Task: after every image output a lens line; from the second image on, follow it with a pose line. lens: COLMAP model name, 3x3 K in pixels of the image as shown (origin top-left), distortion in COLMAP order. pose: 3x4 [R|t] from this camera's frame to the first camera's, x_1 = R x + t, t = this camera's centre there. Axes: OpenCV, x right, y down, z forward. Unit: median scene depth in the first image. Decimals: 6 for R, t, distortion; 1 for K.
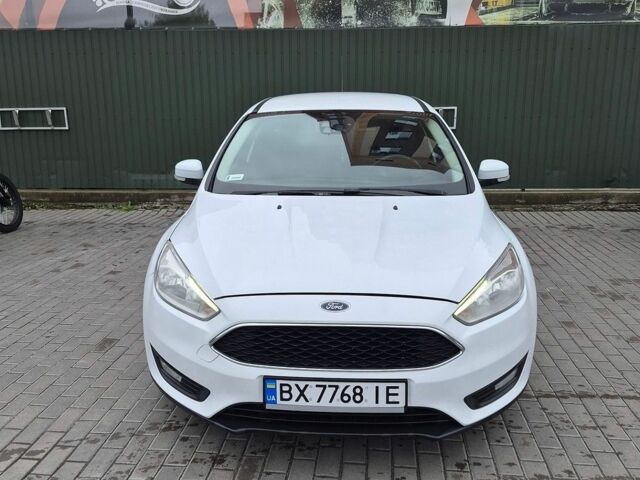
lens RADIAL K [[576.6, 0, 312.7], [0, 576.6, 236.0], [0, 0, 1]] dist [0.097801, -0.123725]
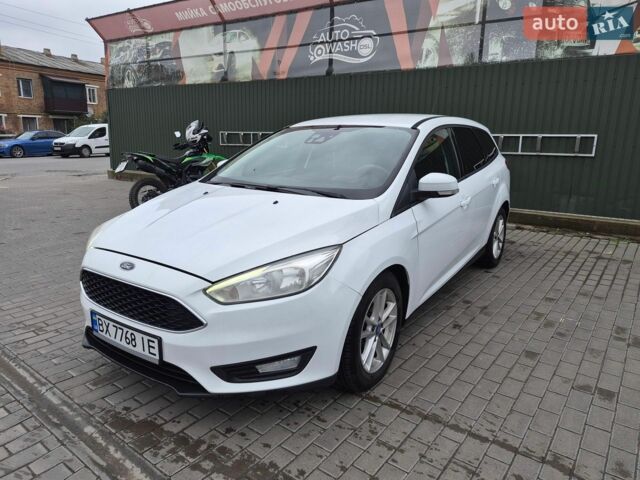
lens RADIAL K [[437.8, 0, 323.2], [0, 437.8, 231.0], [0, 0, 1]] dist [0.028812, -0.017137]
pose [[0.858798, 0.127694, -0.496145, 0.533589], [-0.134180, 0.990696, 0.022720, -0.020069], [0.494431, 0.047061, 0.867942, 0.232450]]
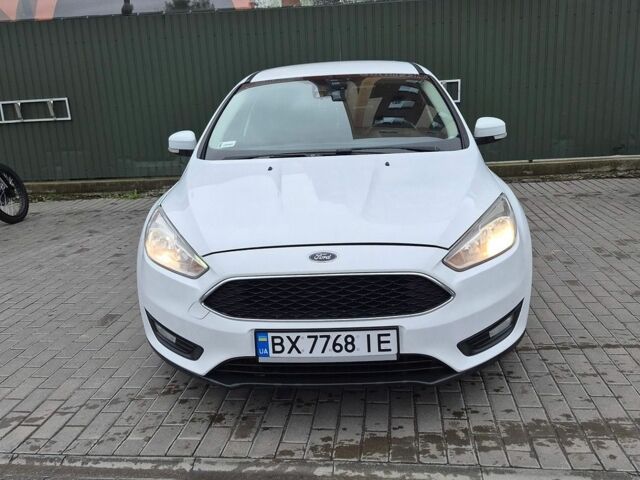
lens RADIAL K [[576.6, 0, 323.1], [0, 576.6, 239.3], [0, 0, 1]] dist [0.097801, -0.123725]
pose [[0.999079, -0.041576, -0.010639, 0.031174], [0.041778, 0.998936, 0.019517, 0.045078], [0.009816, -0.019943, 0.999753, 0.006163]]
